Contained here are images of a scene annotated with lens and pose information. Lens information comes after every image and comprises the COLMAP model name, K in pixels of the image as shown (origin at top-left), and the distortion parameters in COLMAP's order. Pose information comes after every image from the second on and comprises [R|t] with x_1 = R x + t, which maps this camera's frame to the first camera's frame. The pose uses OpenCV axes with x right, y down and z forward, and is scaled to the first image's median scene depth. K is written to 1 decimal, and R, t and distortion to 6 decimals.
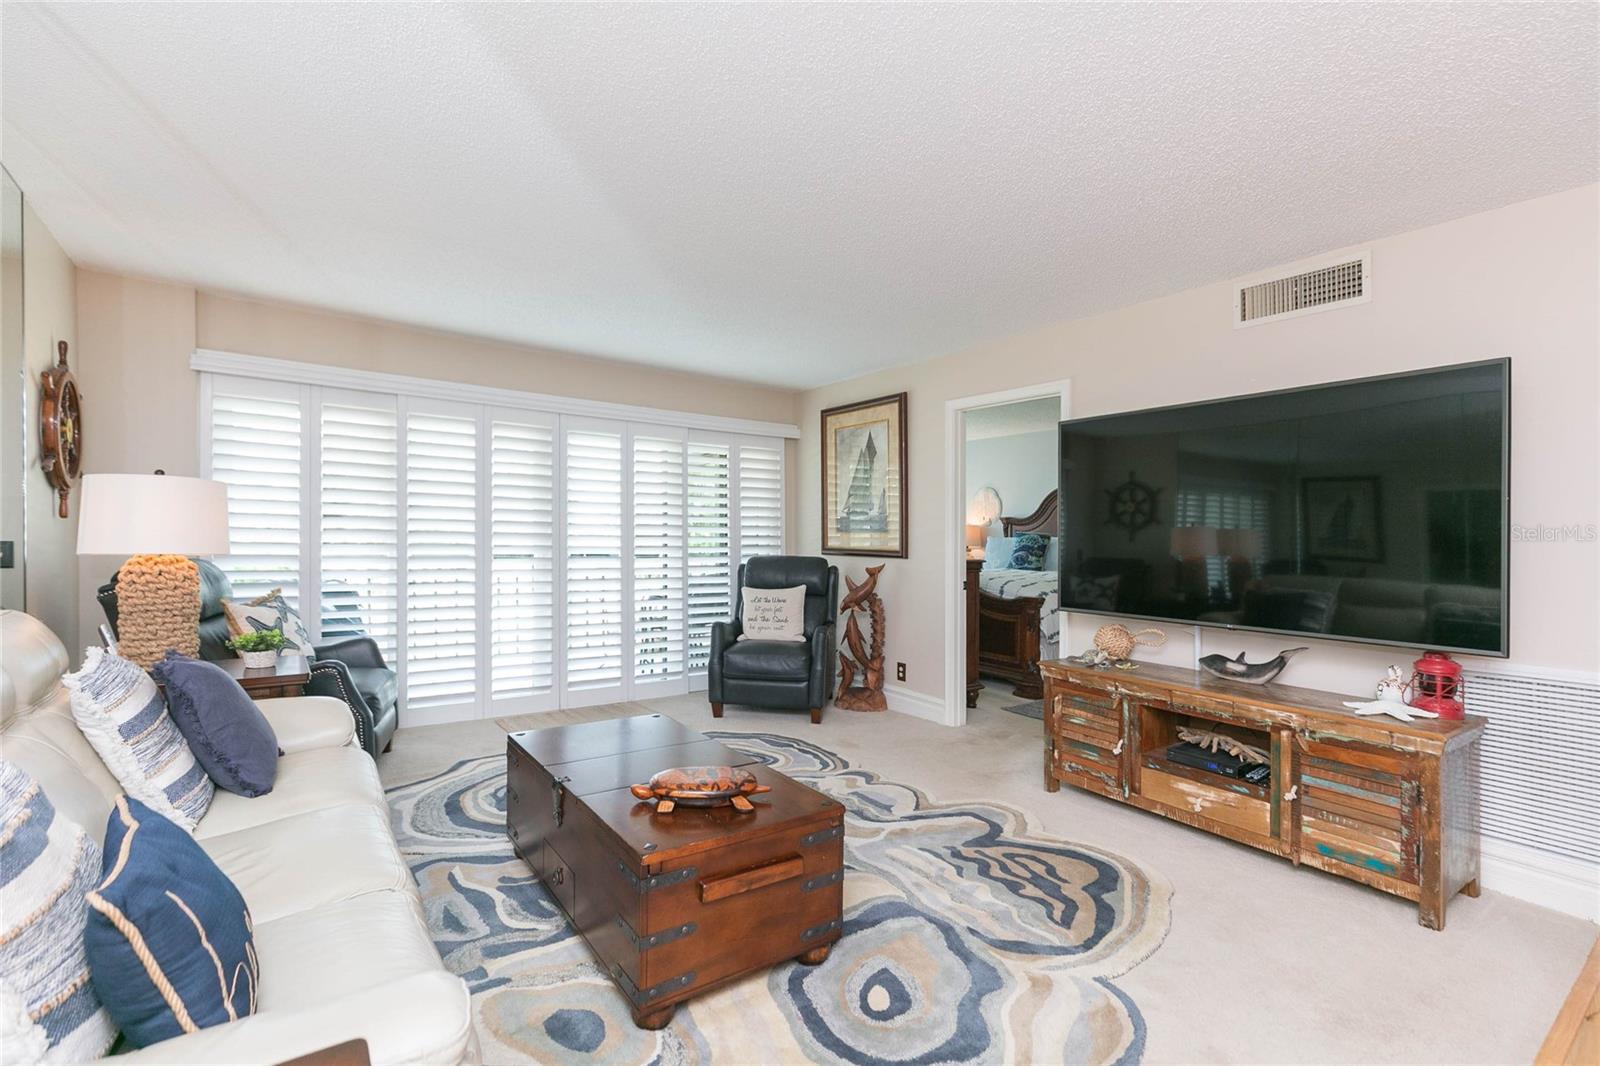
lens RADIAL K [[732.3, 0, 813.1], [0, 732.3, 531.5], [0, 0, 1]] dist [0.001906, -0.000069]
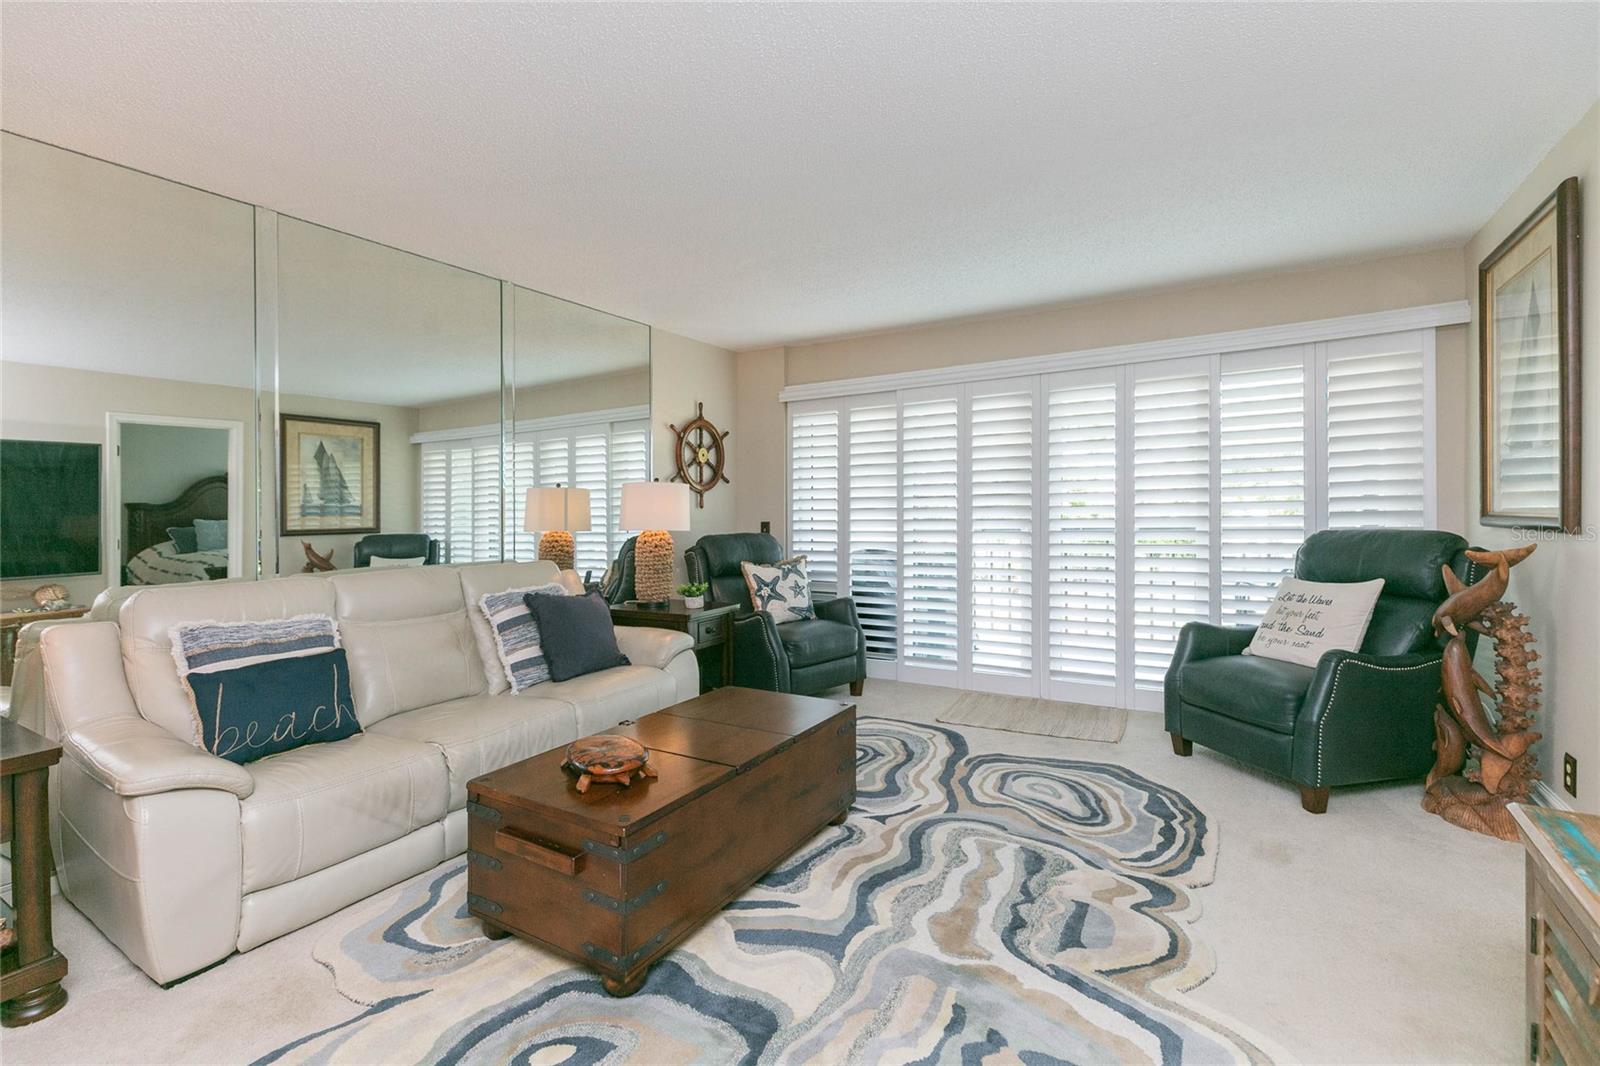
lens RADIAL K [[734.2, 0, 796.5], [0, 734.2, 512.3], [0, 0, 1]] dist [0.000819, 0.000077]
pose [[0.371446, -0.023270, -0.928163, 0.578948], [0.035558, 0.999309, -0.010823, 0.015116], [0.927773, -0.028983, 0.372017, 0.557404]]
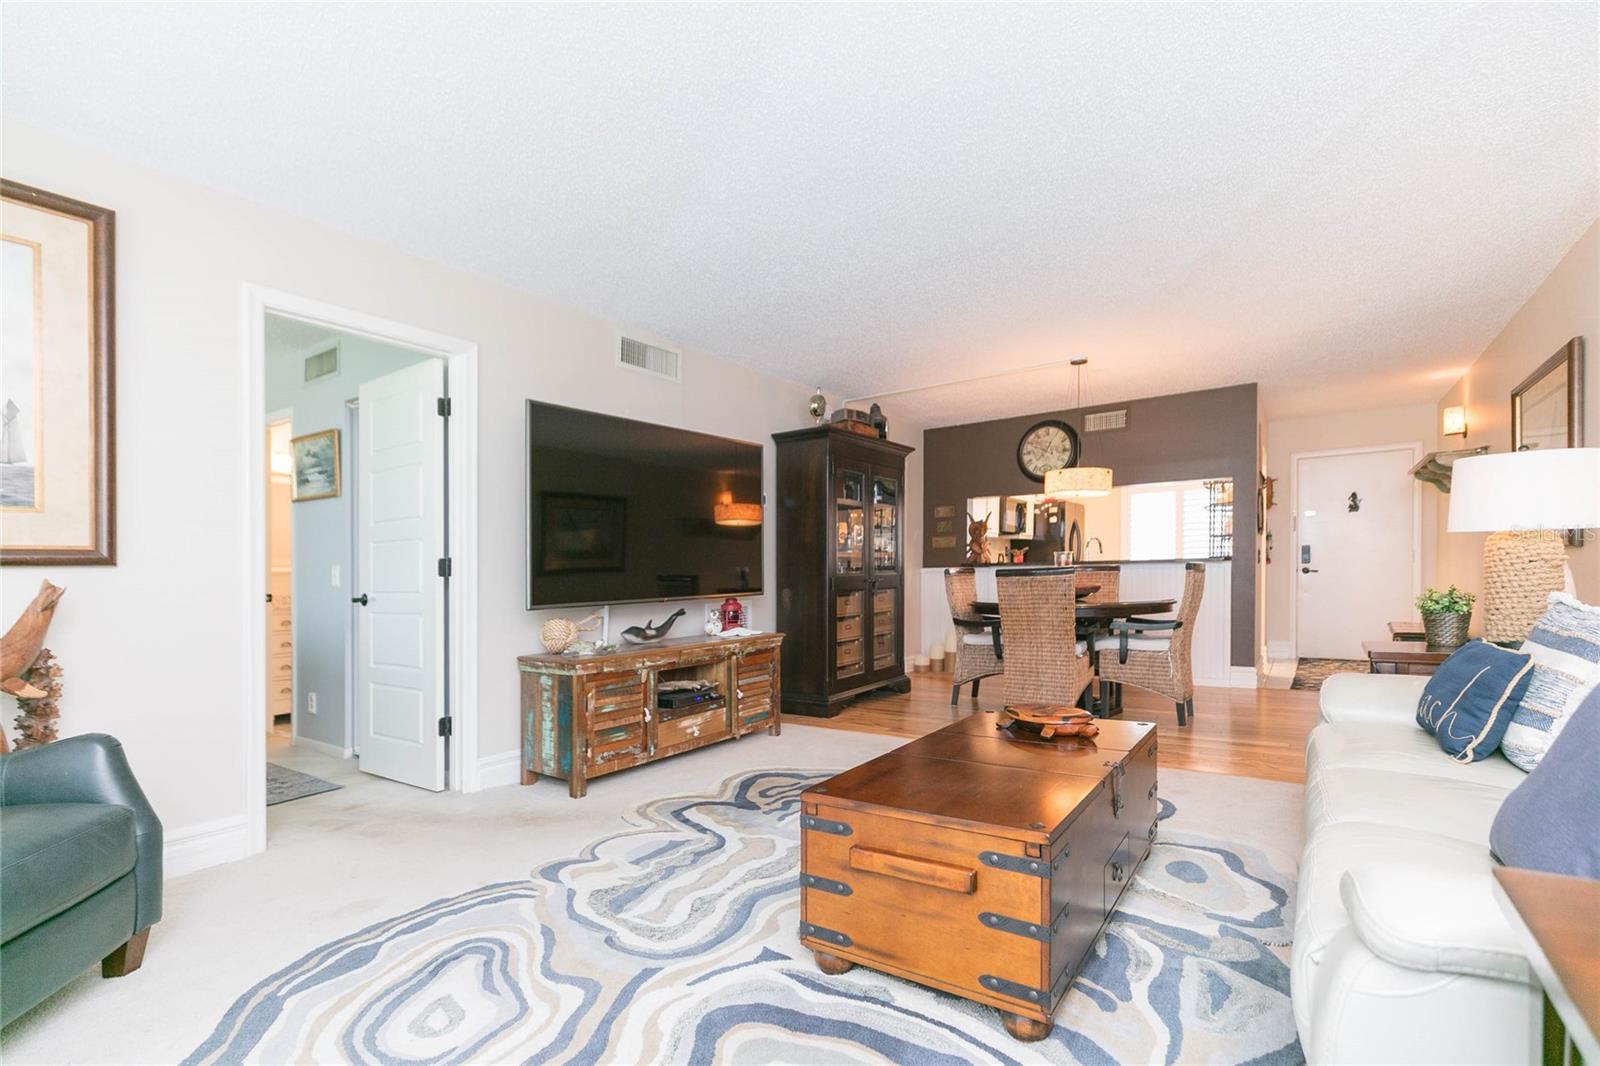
lens RADIAL K [[723.8, 0, 824.1], [0, 723.8, 574.1], [0, 0, 1]] dist [0.003431, 0.000306]
pose [[-0.339261, -0.015179, 0.940570, -0.703768], [0.010924, 0.999739, 0.020075, 0.056658], [-0.940629, 0.017086, -0.339006, 1.089945]]
